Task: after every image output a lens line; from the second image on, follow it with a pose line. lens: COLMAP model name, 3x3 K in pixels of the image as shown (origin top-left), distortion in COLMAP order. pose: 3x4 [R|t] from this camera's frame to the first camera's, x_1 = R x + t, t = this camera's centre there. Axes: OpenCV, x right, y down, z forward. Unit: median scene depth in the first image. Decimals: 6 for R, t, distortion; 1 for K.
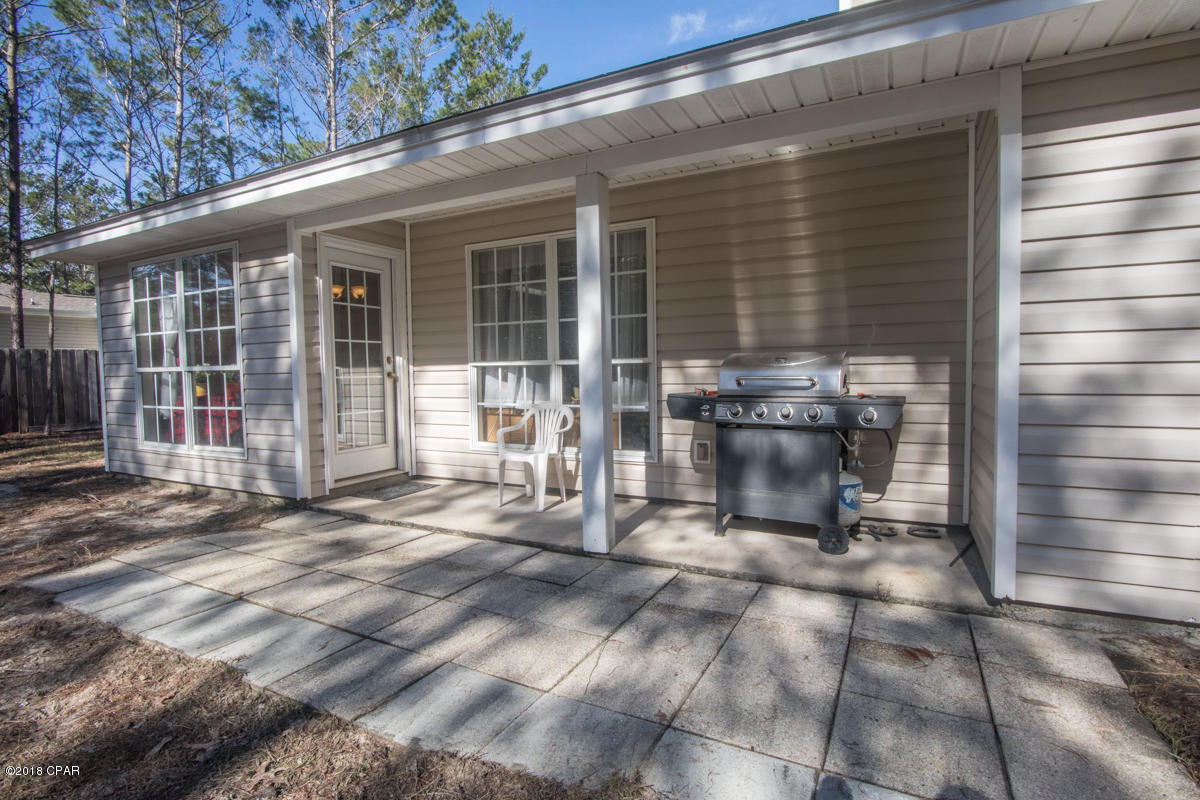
lens RADIAL K [[591.4, 0, 599.3], [0, 591.4, 394.5], [0, 0, 1]] dist [-0.017856, -0.000747]
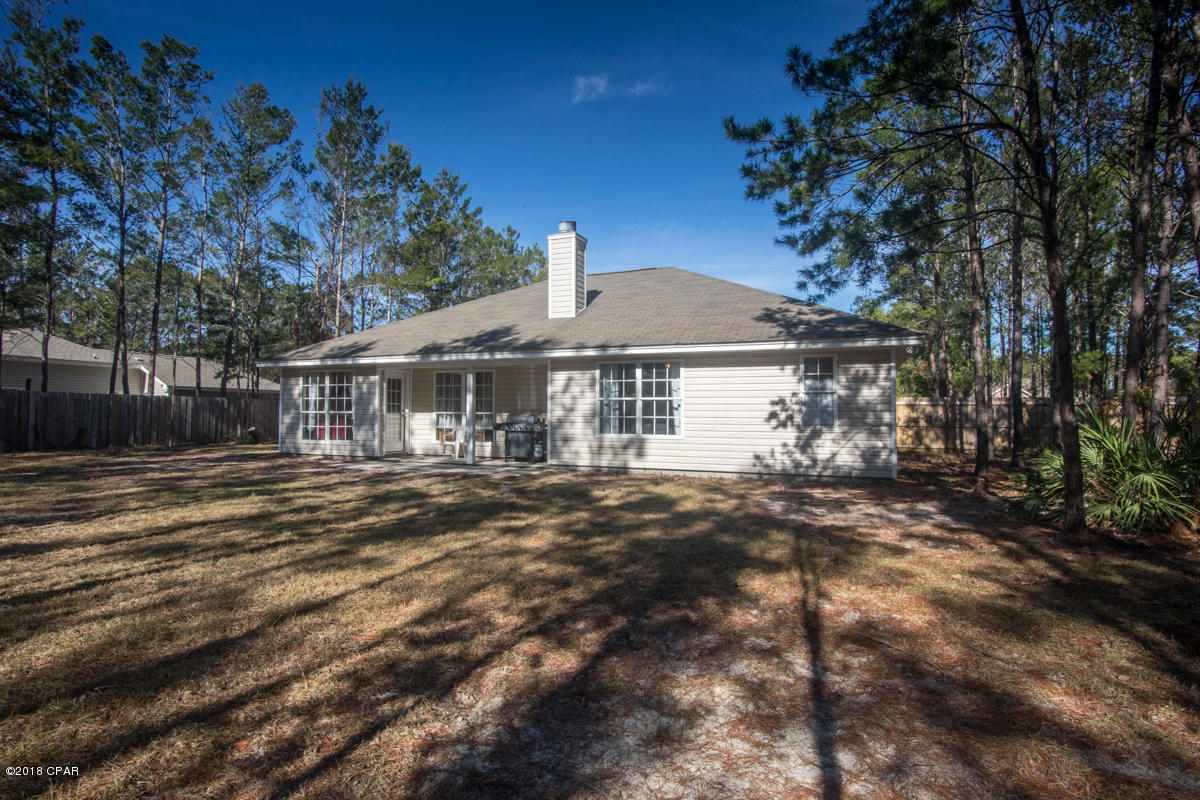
lens RADIAL K [[595.2, 0, 606.2], [0, 595.2, 398.3], [0, 0, 1]] dist [-0.016272, -0.000331]
pose [[0.994090, 0.023420, 0.106005, 0.313398], [-0.015801, 0.997269, -0.072151, 0.076158], [-0.107406, 0.070050, 0.991744, -2.009960]]
